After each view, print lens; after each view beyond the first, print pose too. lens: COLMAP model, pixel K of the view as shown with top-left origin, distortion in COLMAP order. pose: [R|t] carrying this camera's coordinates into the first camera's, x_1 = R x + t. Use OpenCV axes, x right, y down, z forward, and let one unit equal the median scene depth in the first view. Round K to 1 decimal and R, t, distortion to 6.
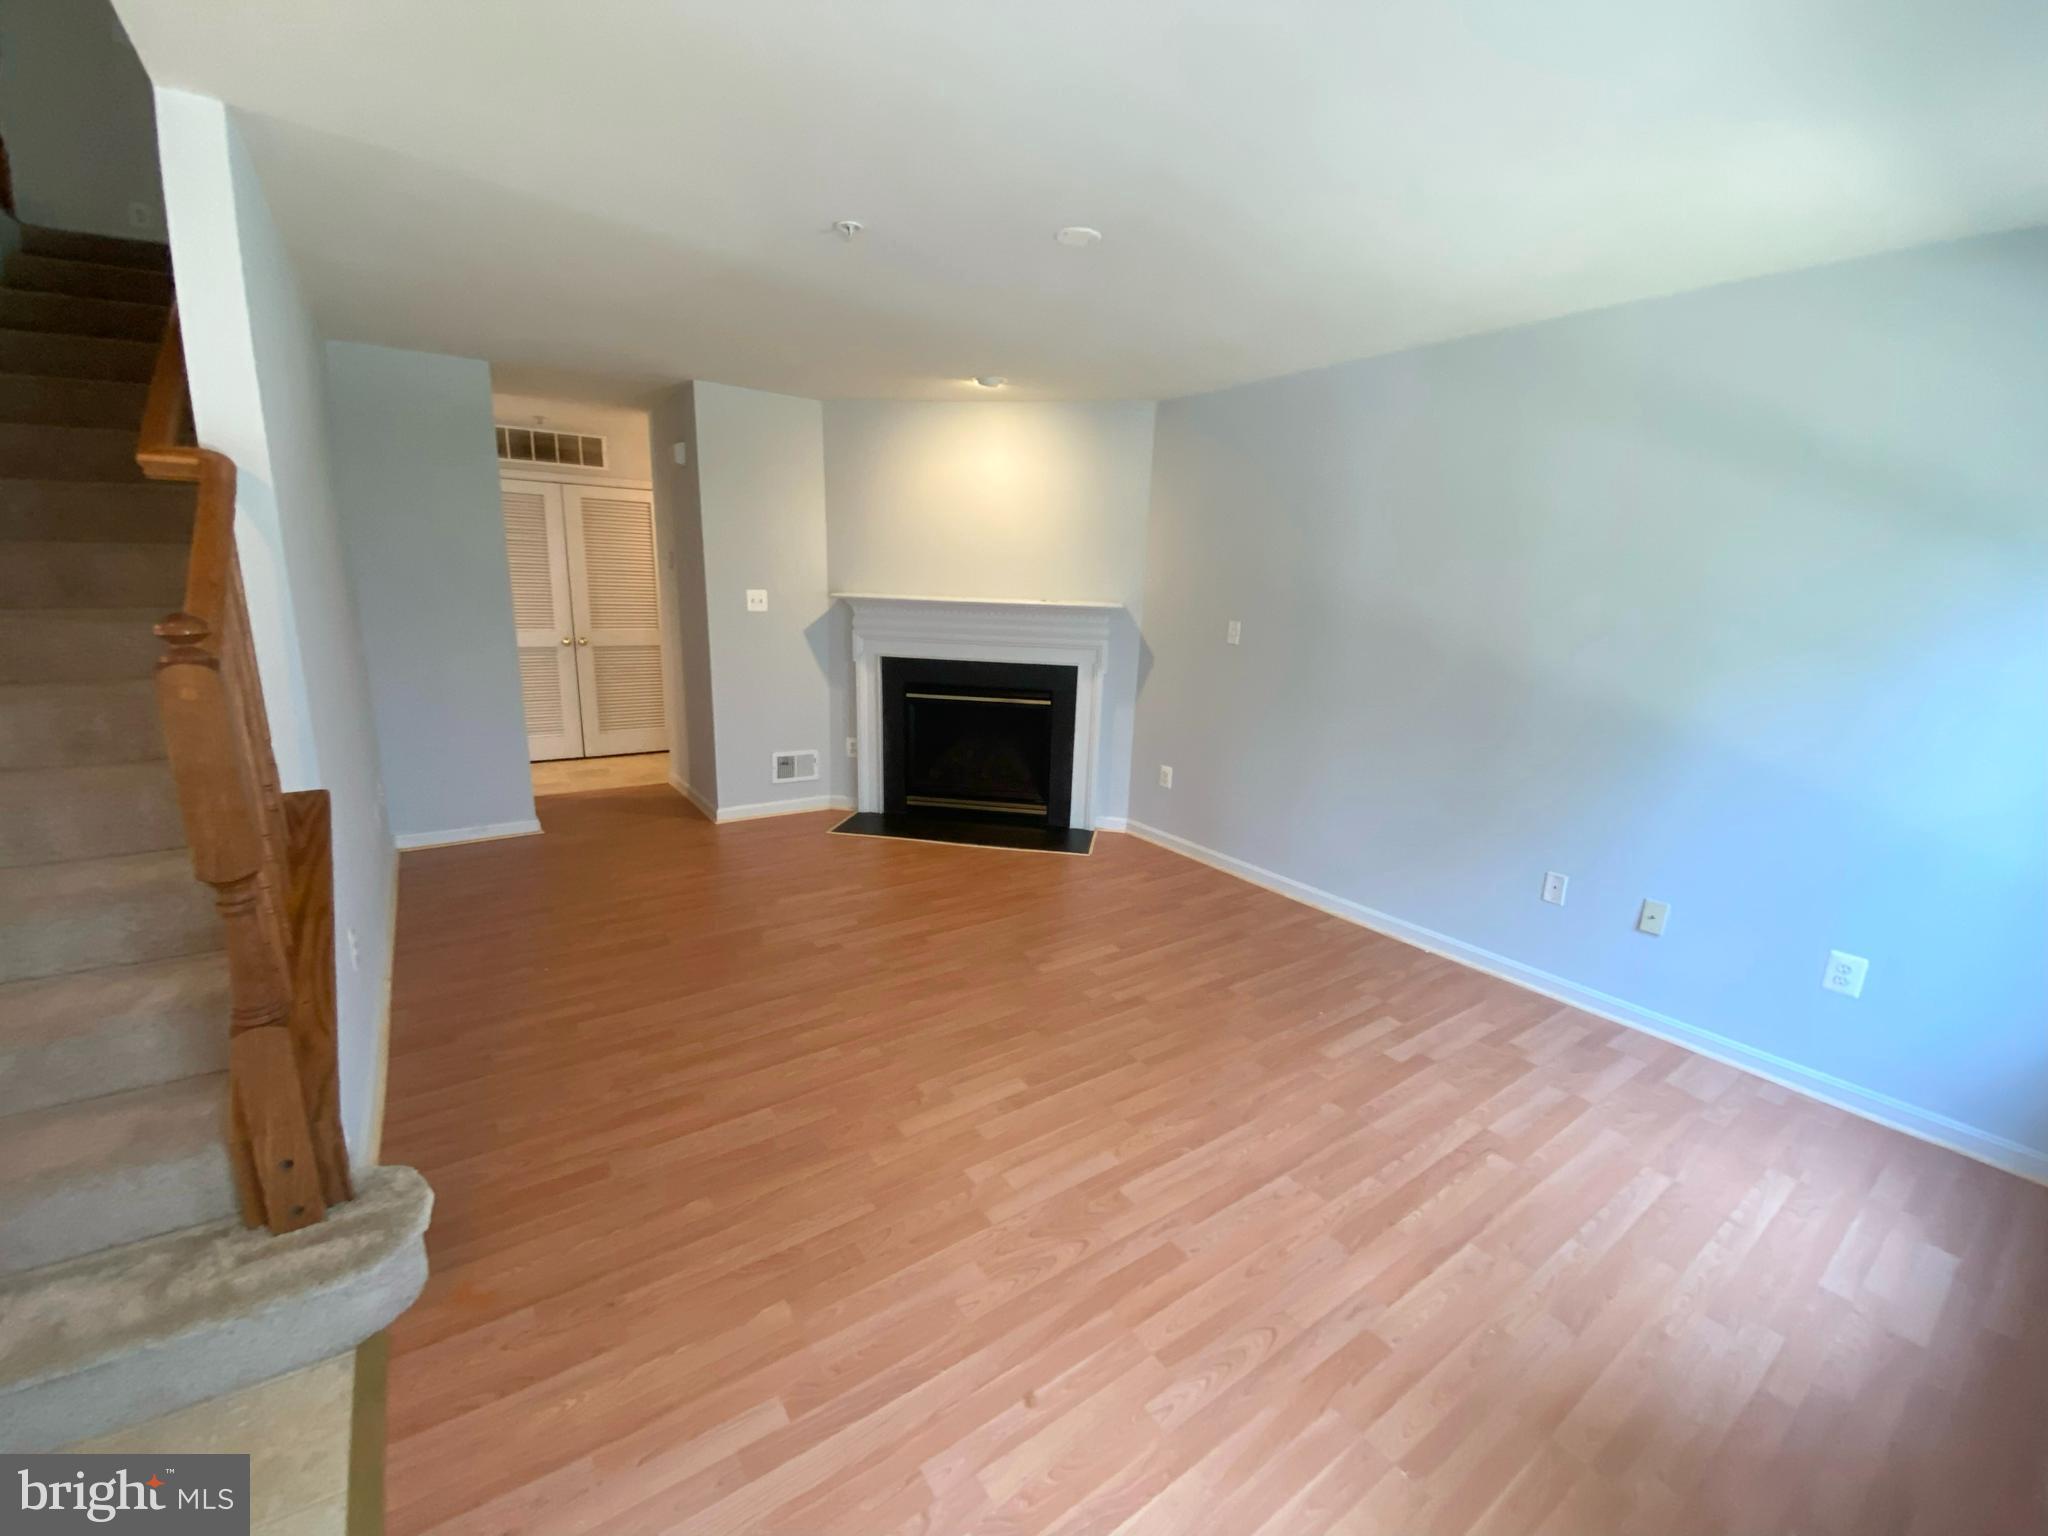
lens RADIAL K [[816.9, 0, 1024.0], [0, 816.9, 768.0], [0, 0, 1]] dist [0.038708, -0.031491]
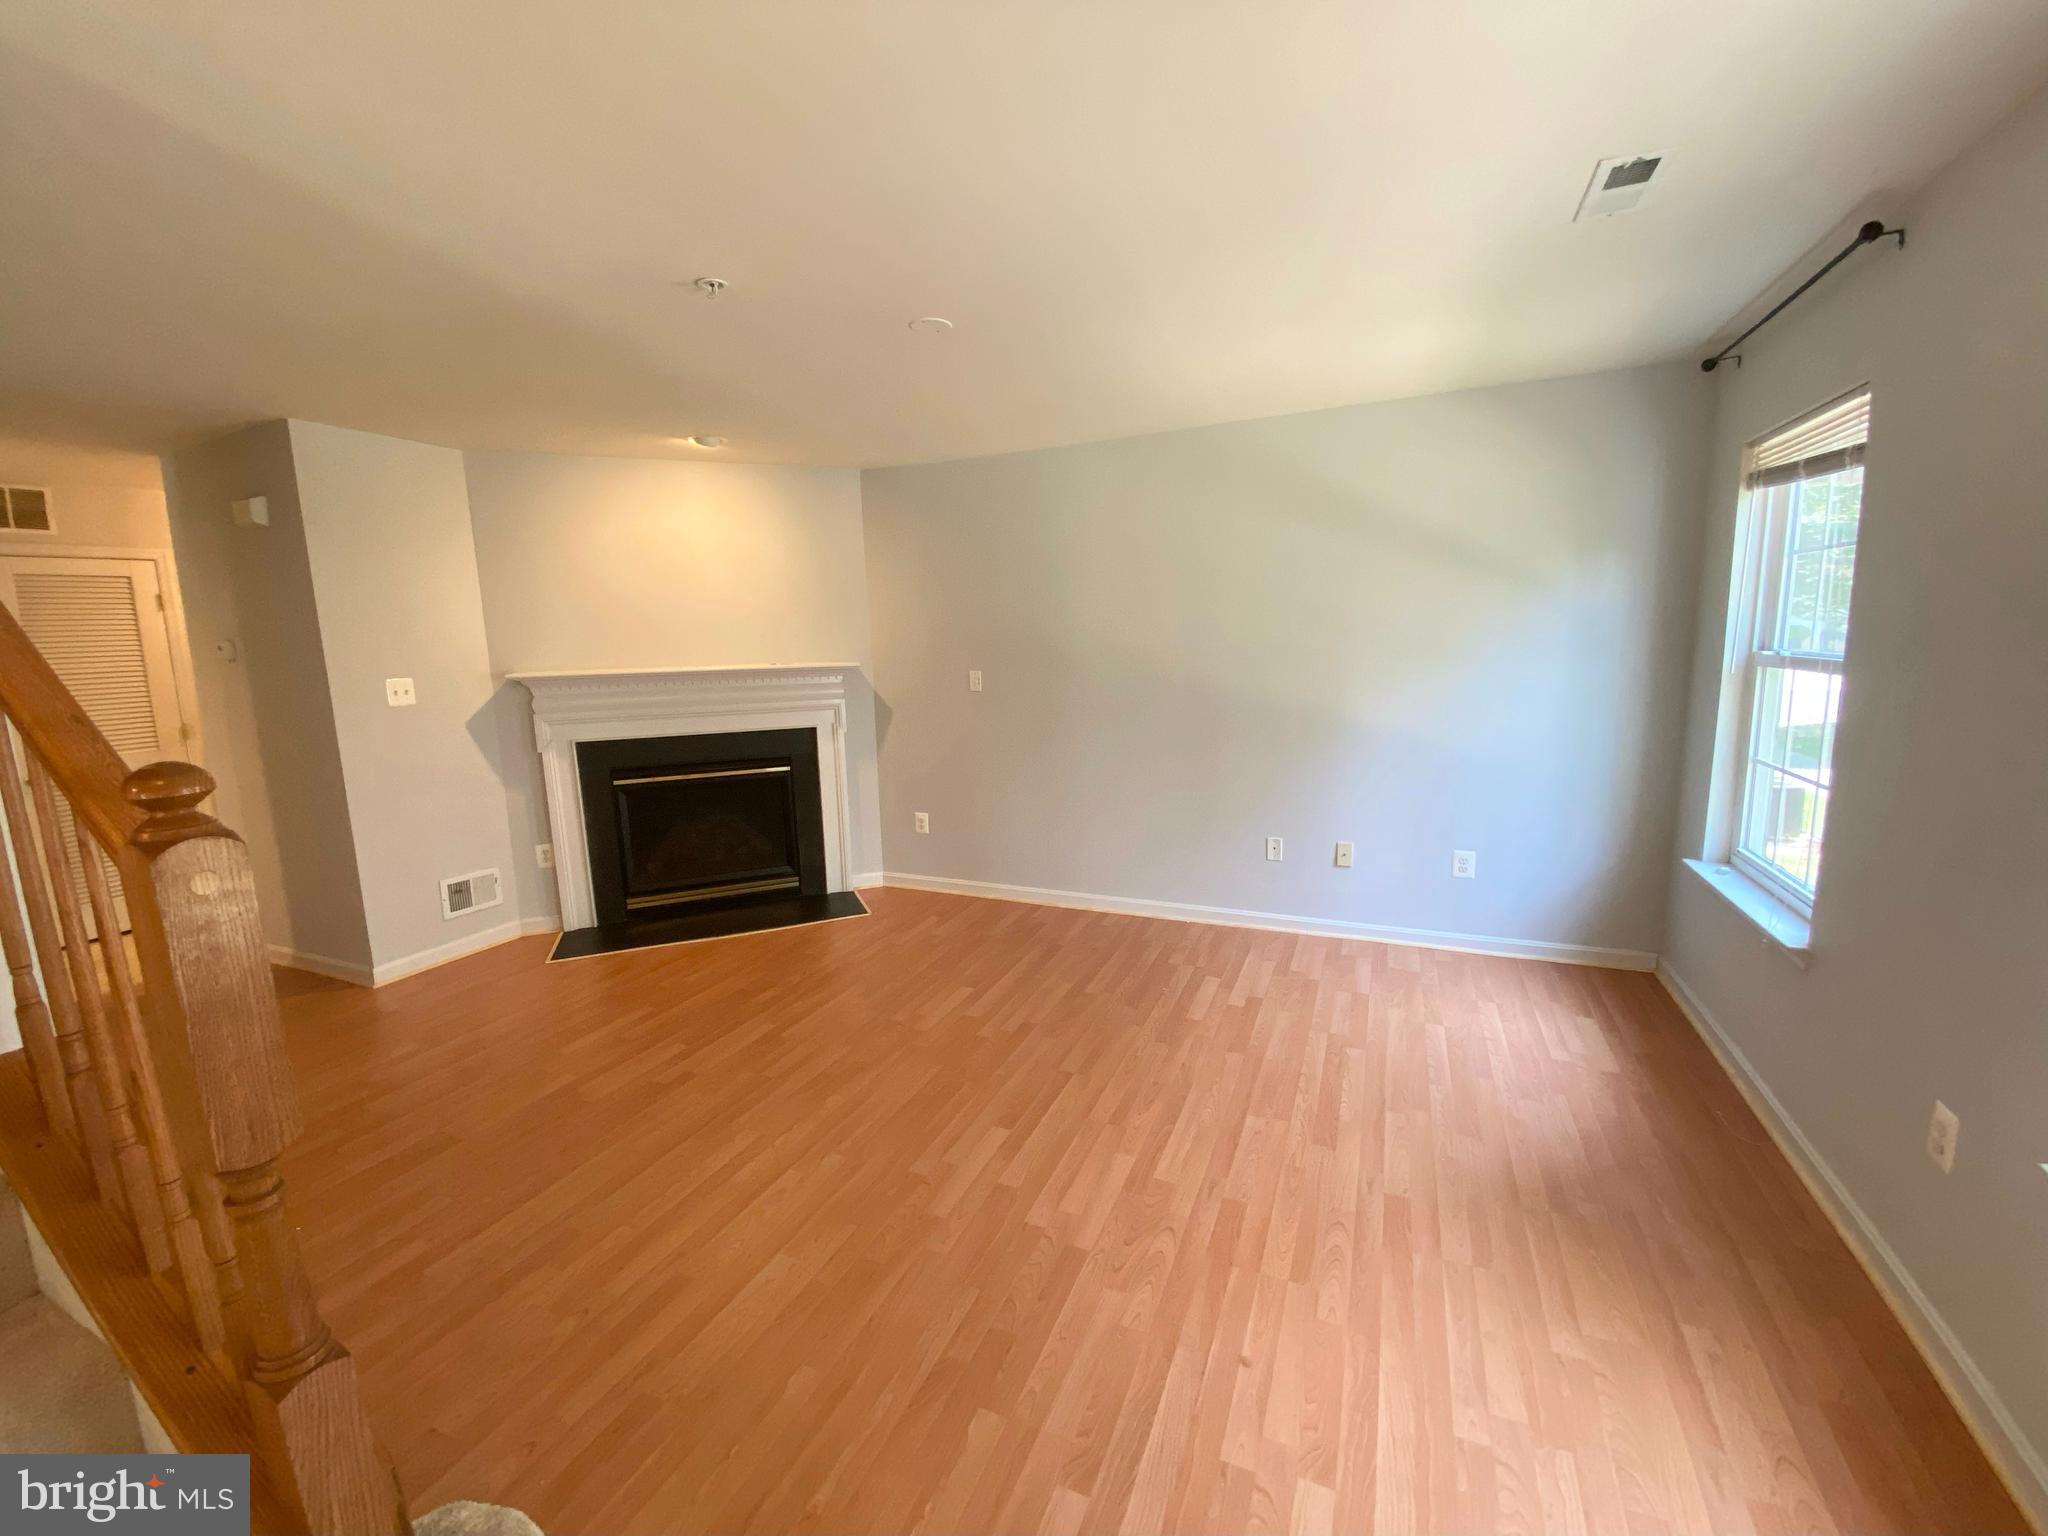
lens RADIAL K [[816.9, 0, 1024.0], [0, 816.9, 768.0], [0, 0, 1]] dist [0.038708, -0.031491]
pose [[0.856636, -0.137708, 0.497203, -0.239634], [0.169454, 0.985354, -0.019045, -0.017739], [-0.487299, 0.100567, 0.867425, 0.034939]]
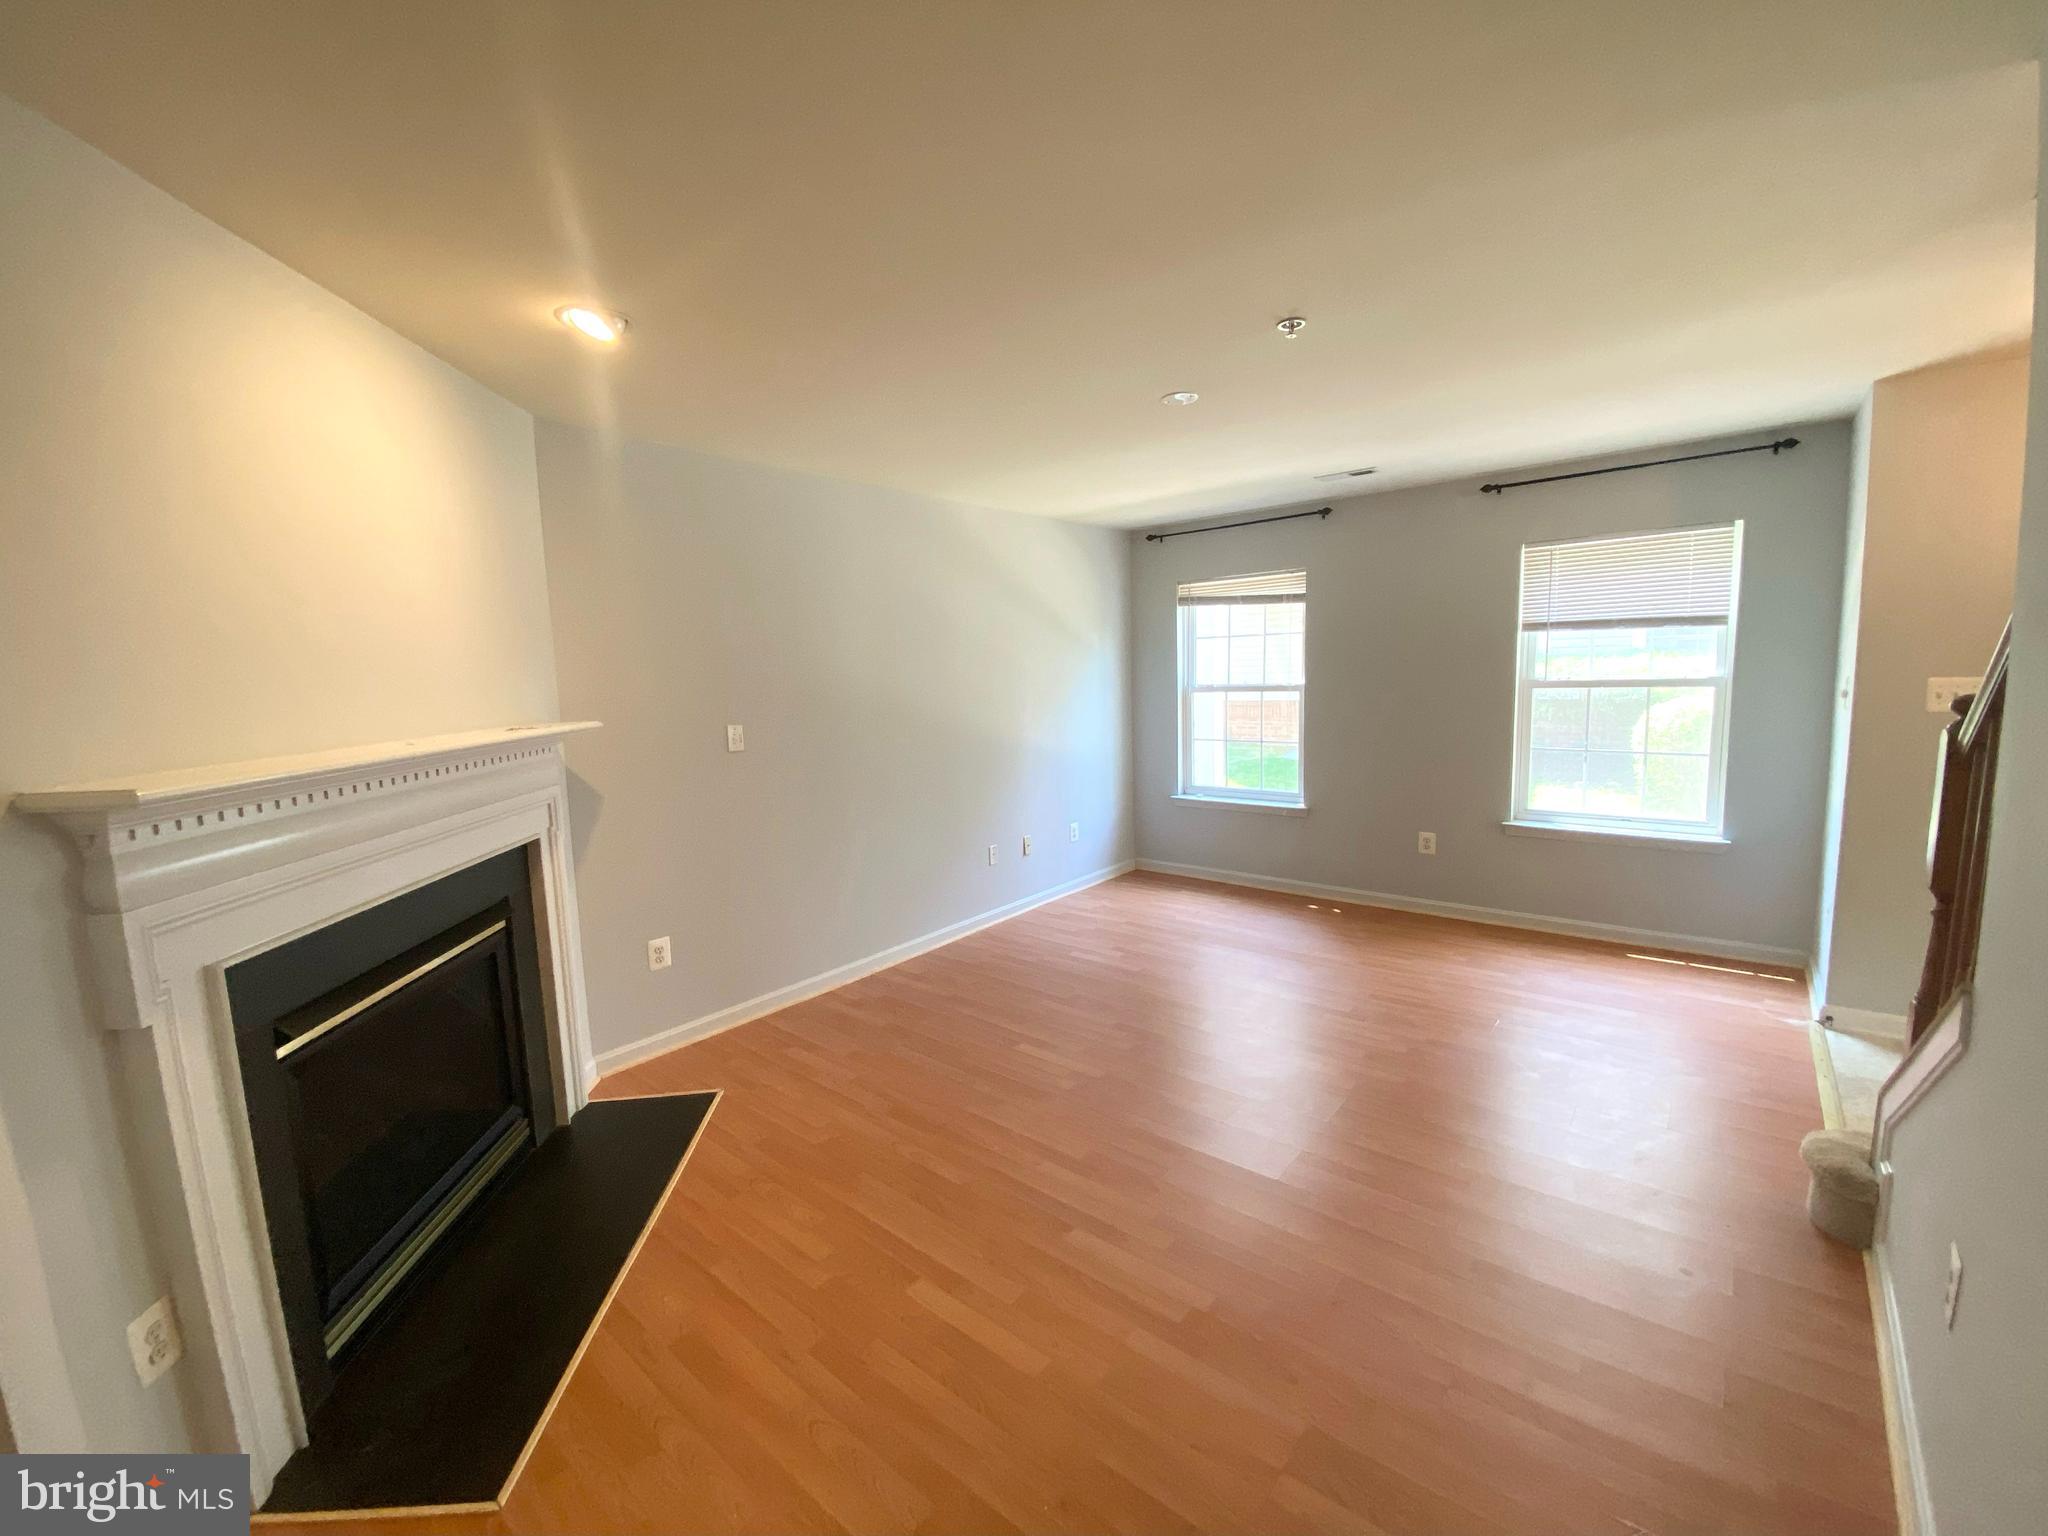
lens RADIAL K [[816.9, 0, 1024.0], [0, 816.9, 768.0], [0, 0, 1]] dist [0.038708, -0.031491]
pose [[-0.255158, -0.138768, 0.956890, -0.612920], [0.240762, 0.949357, 0.201876, -0.227357], [-0.936444, 0.281893, -0.208826, 0.881711]]
